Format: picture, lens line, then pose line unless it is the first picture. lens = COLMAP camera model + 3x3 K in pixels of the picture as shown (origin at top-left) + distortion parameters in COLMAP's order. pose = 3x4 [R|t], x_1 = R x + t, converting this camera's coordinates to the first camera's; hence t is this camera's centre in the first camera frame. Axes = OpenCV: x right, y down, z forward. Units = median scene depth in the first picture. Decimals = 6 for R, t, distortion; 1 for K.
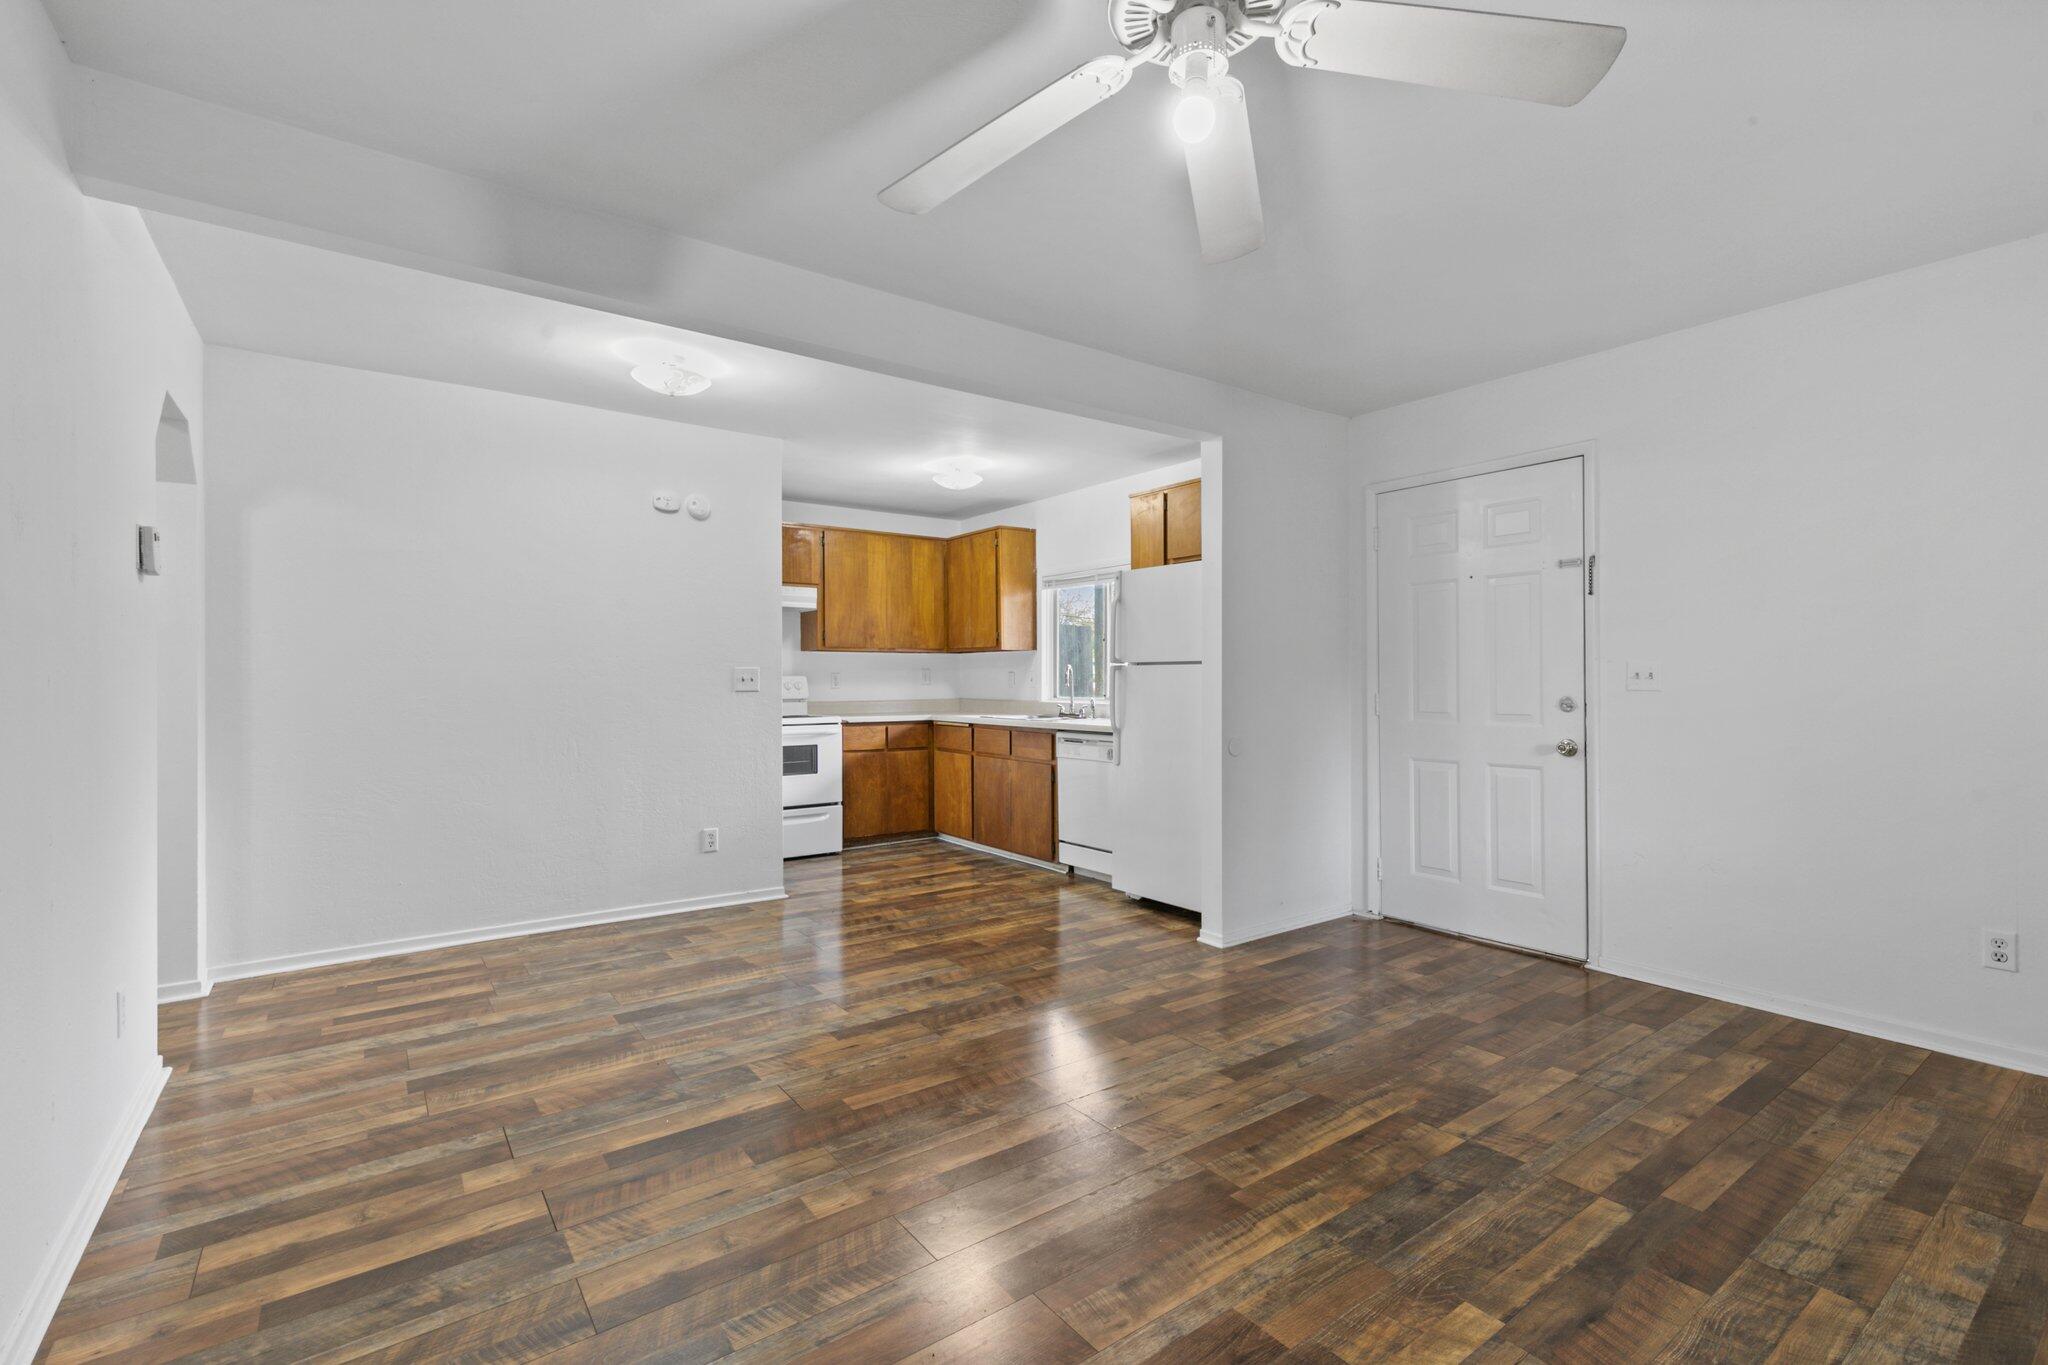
lens RADIAL K [[910.6, 0, 1035.0], [0, 910.6, 683.2], [0, 0, 1]] dist [0.001994, 0.000017]
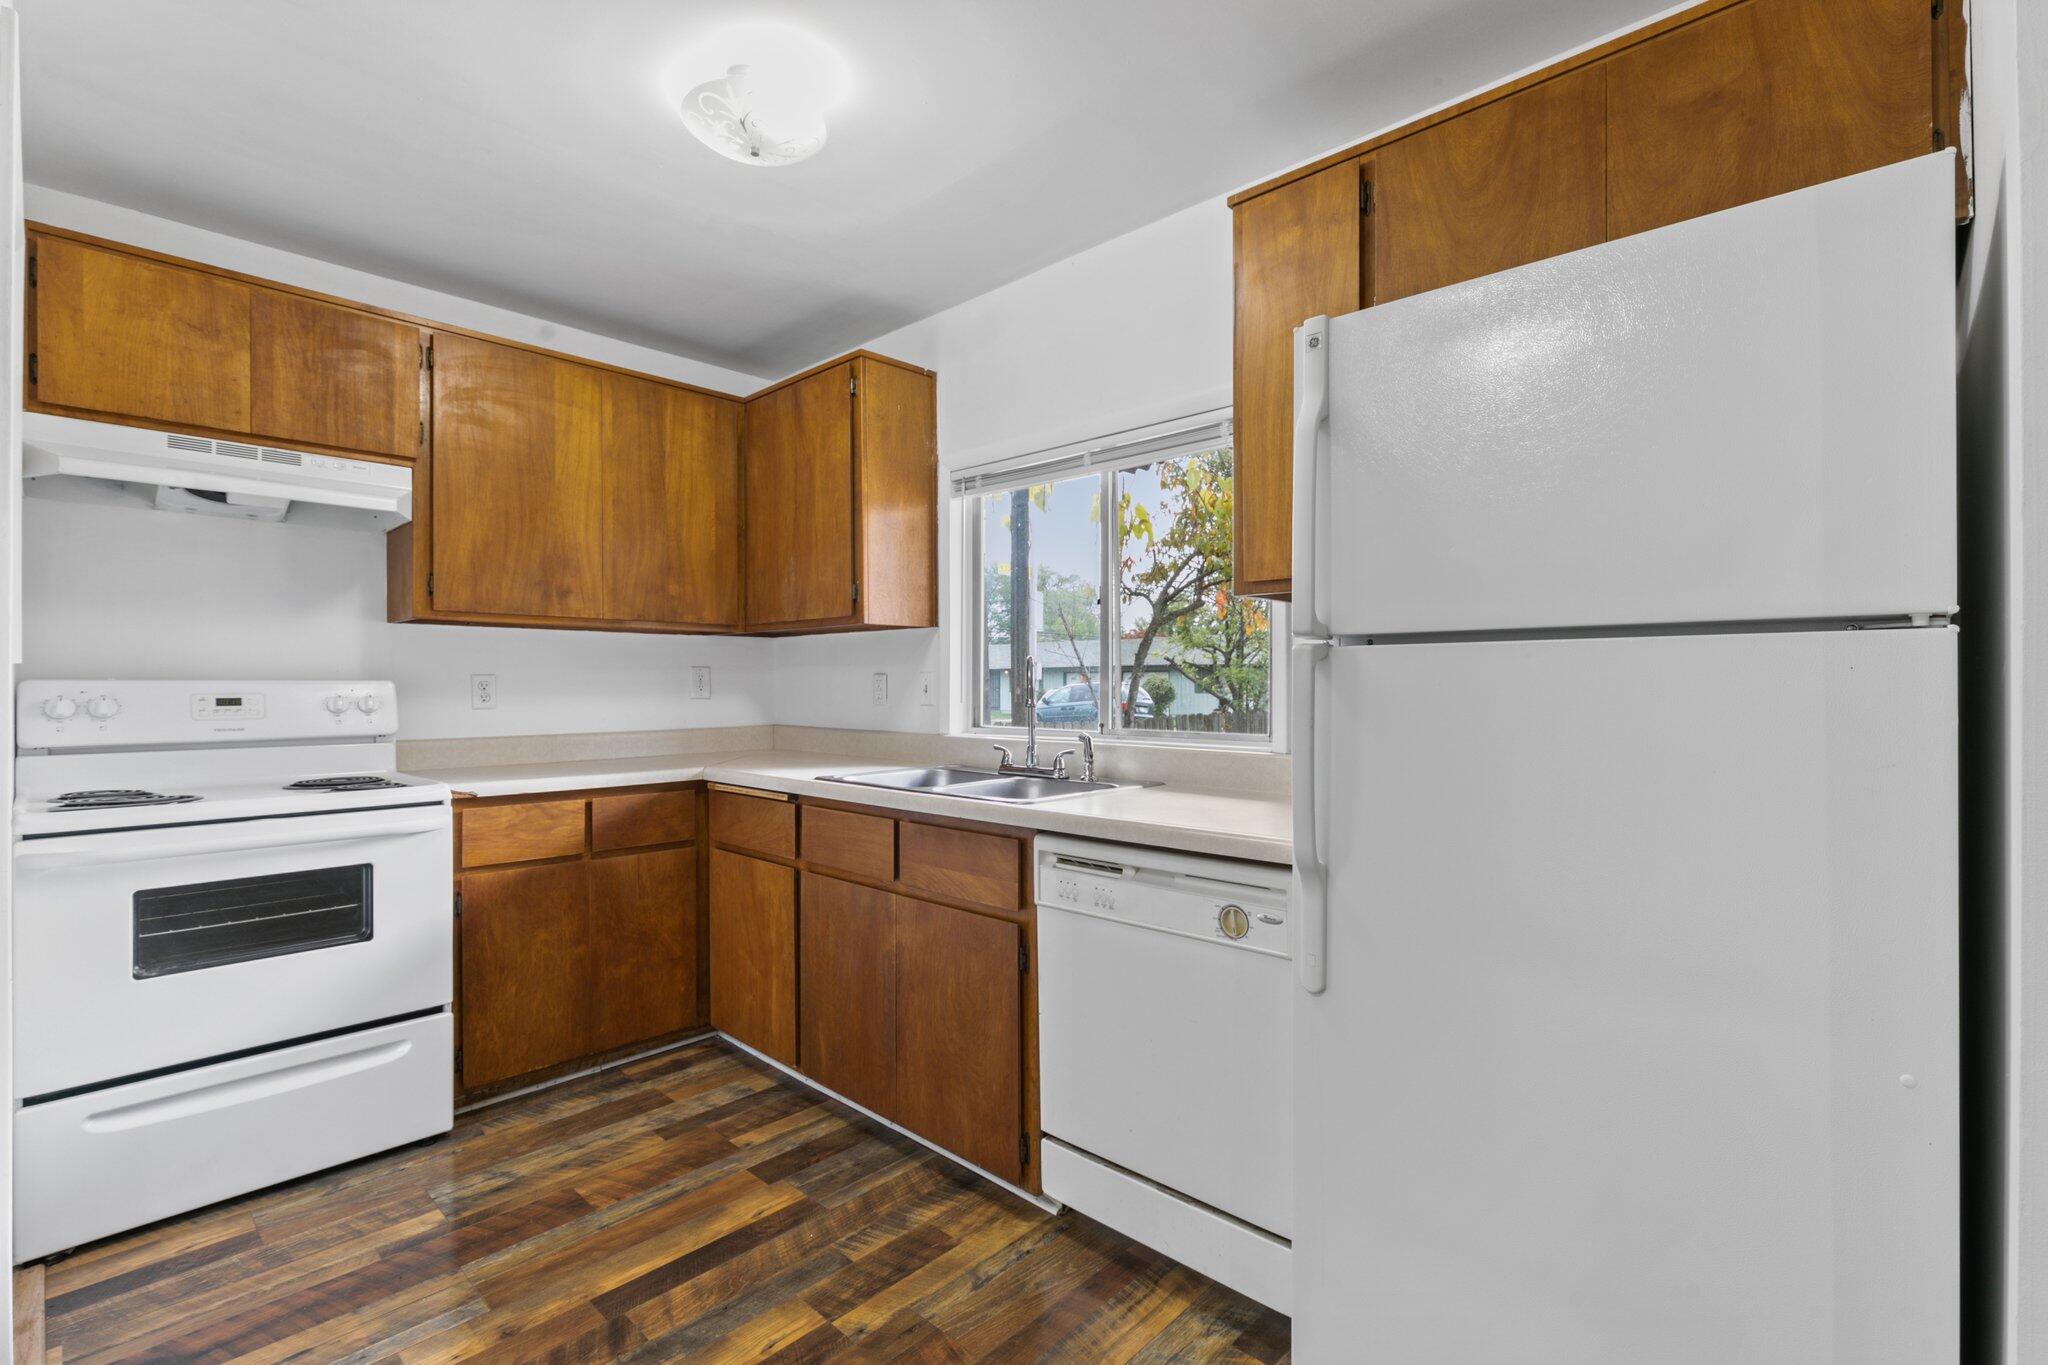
lens RADIAL K [[910.6, 0, 1035.0], [0, 910.6, 683.2], [0, 0, 1]] dist [0.001994, 0.000017]
pose [[0.983068, 0.001270, 0.183235, -0.036185], [-0.000249, 0.999984, -0.005594, -0.004394], [-0.183239, 0.005454, 0.983053, 0.538434]]
